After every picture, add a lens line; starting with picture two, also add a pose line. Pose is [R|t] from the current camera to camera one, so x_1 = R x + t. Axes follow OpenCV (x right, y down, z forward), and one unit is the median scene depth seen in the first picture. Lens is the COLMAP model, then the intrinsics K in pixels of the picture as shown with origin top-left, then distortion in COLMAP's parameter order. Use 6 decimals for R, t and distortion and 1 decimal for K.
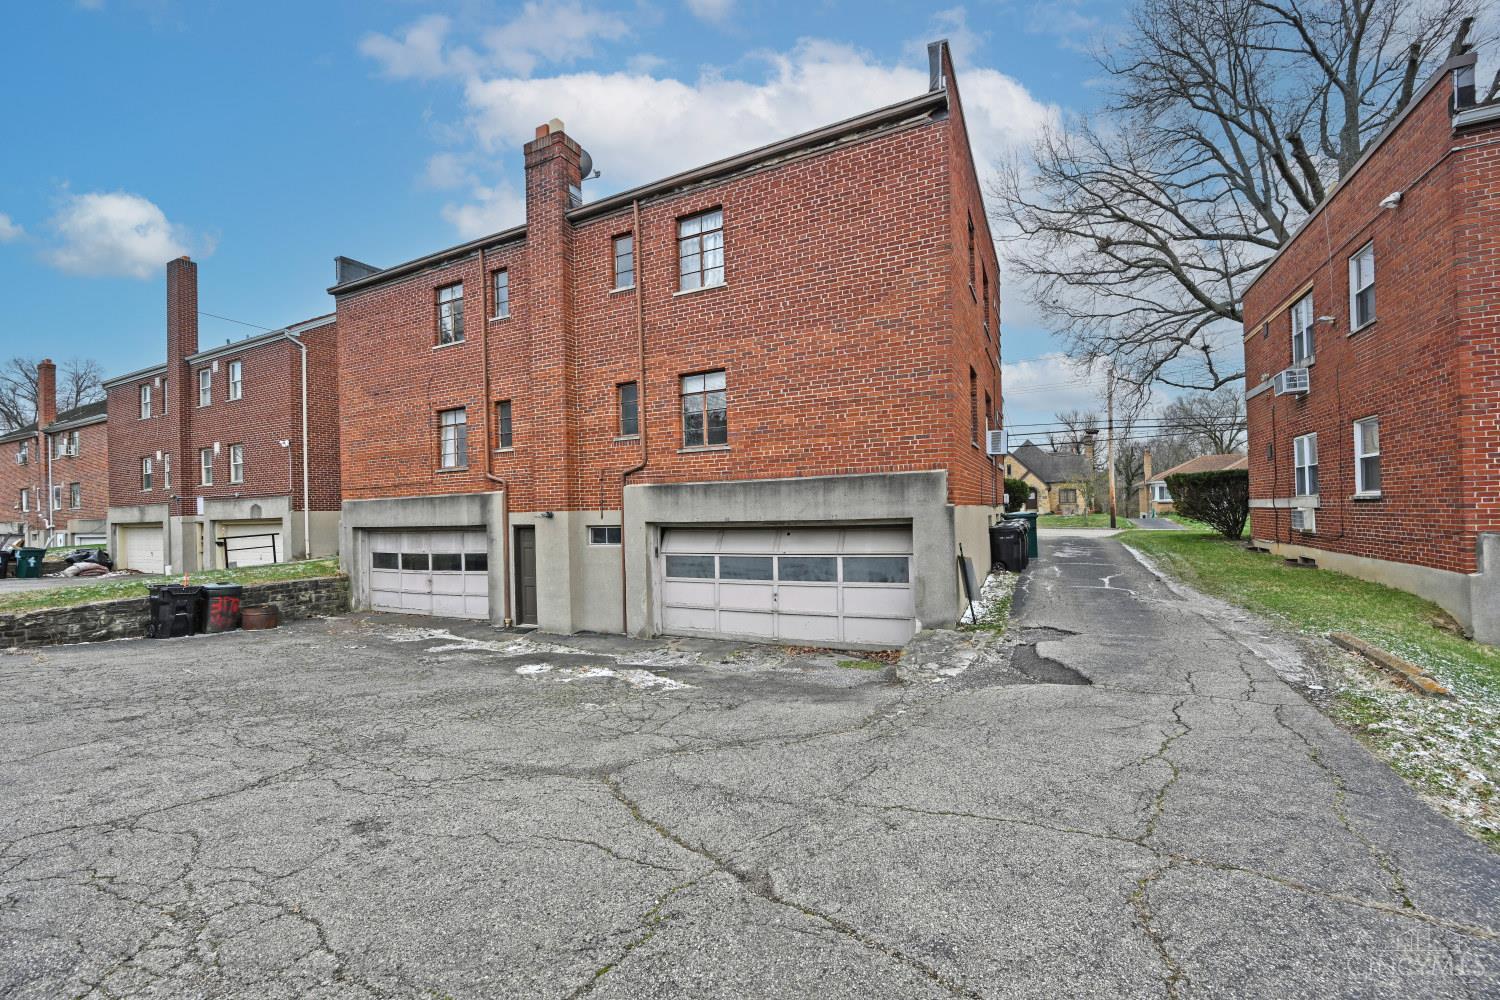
lens RADIAL K [[592.7, 0, 753.7], [0, 592.7, 504.6], [0, 0, 1]] dist [-0.000219, 0.000143]
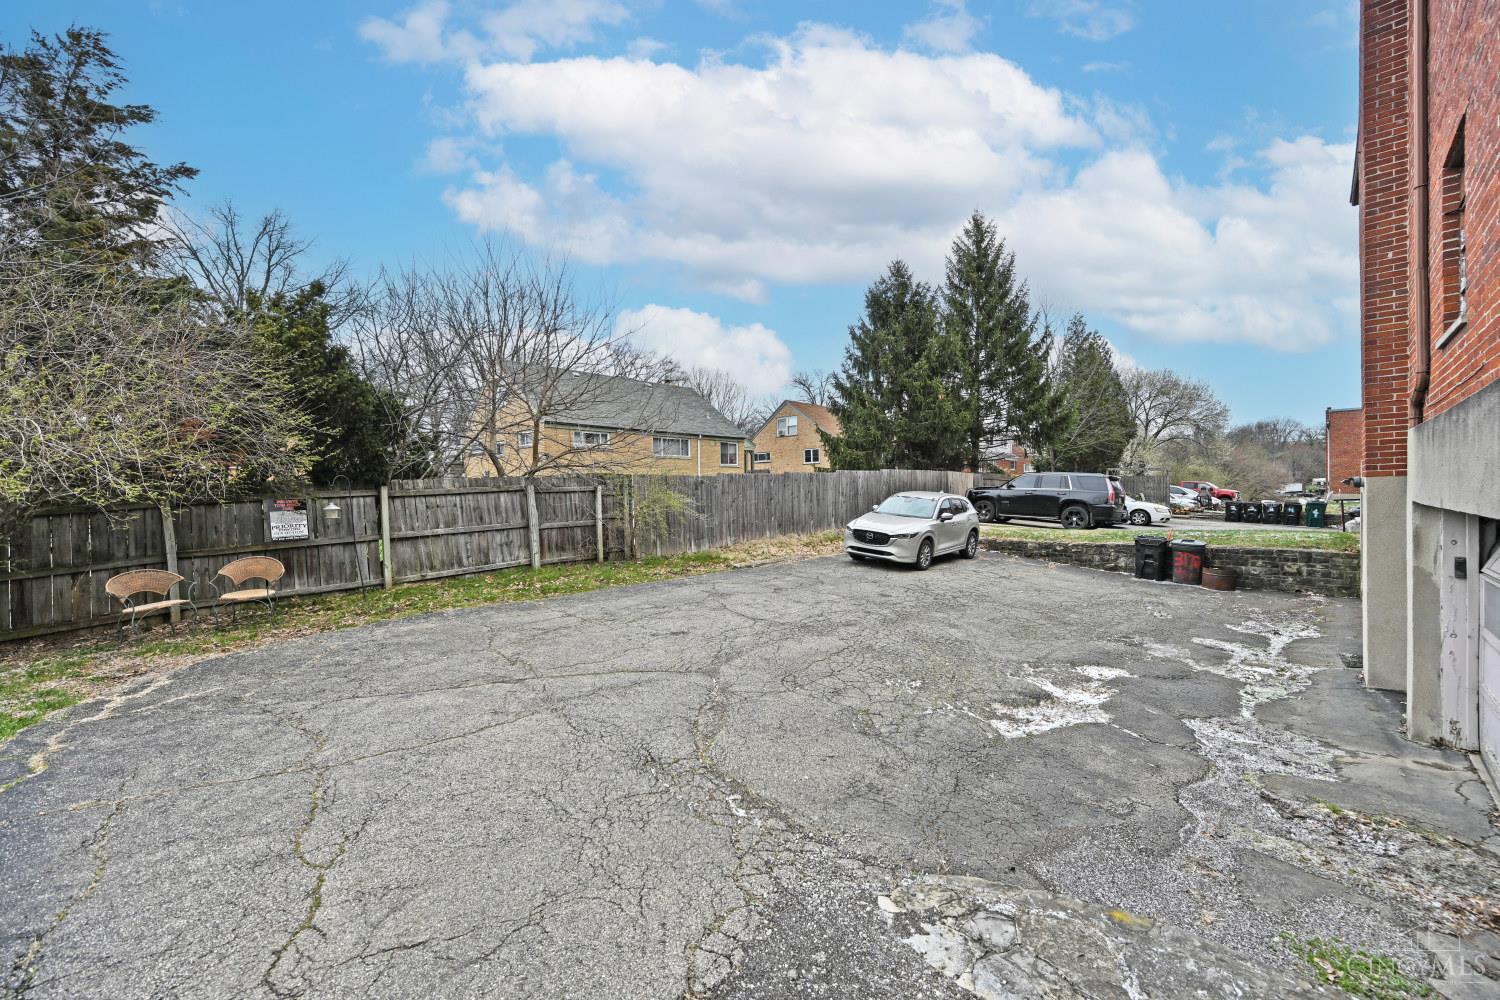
lens RADIAL K [[592.7, 0, 754.6], [0, 592.7, 498.8], [0, 0, 1]] dist [-0.000219, 0.000143]
pose [[-0.290954, 0.038428, -0.955965, 0.432671], [0.031638, 0.999033, 0.030530, -0.003753], [0.956214, -0.021362, -0.291888, 0.620011]]
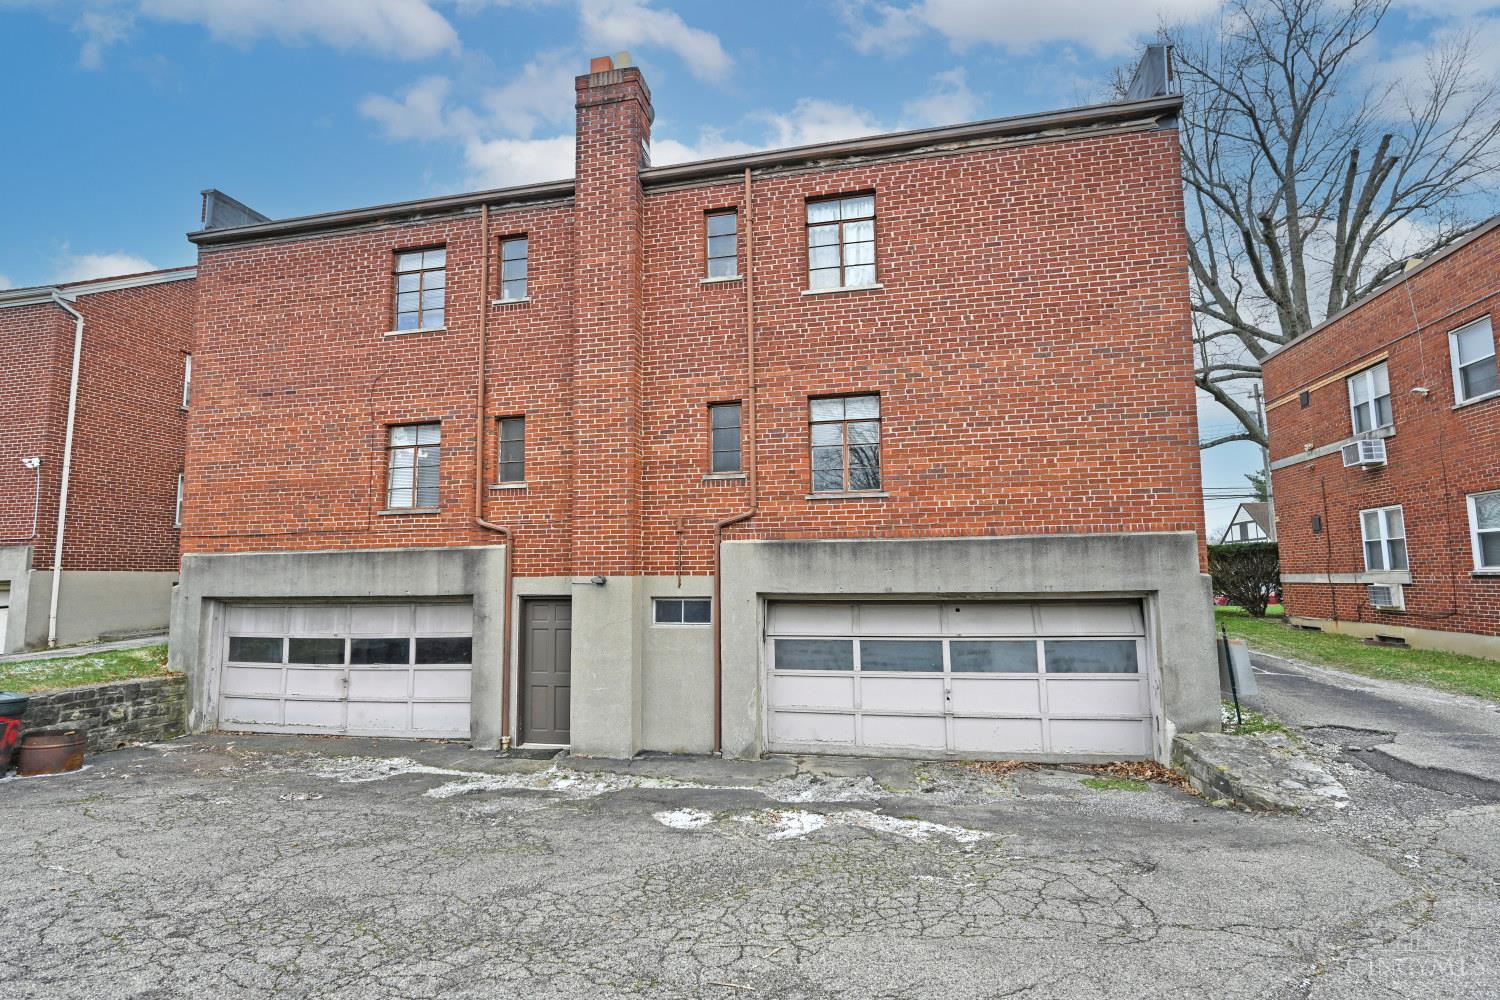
lens RADIAL K [[705.0, 0, 752.4], [0, 705.0, 502.7], [0, 0, 1]] dist [0.000868, 0.000681]
pose [[0.970357, 0.039065, 0.238500, -0.393345], [-0.015188, 0.994756, -0.101140, 0.007315], [-0.241200, 0.094520, 0.965862, 0.159659]]
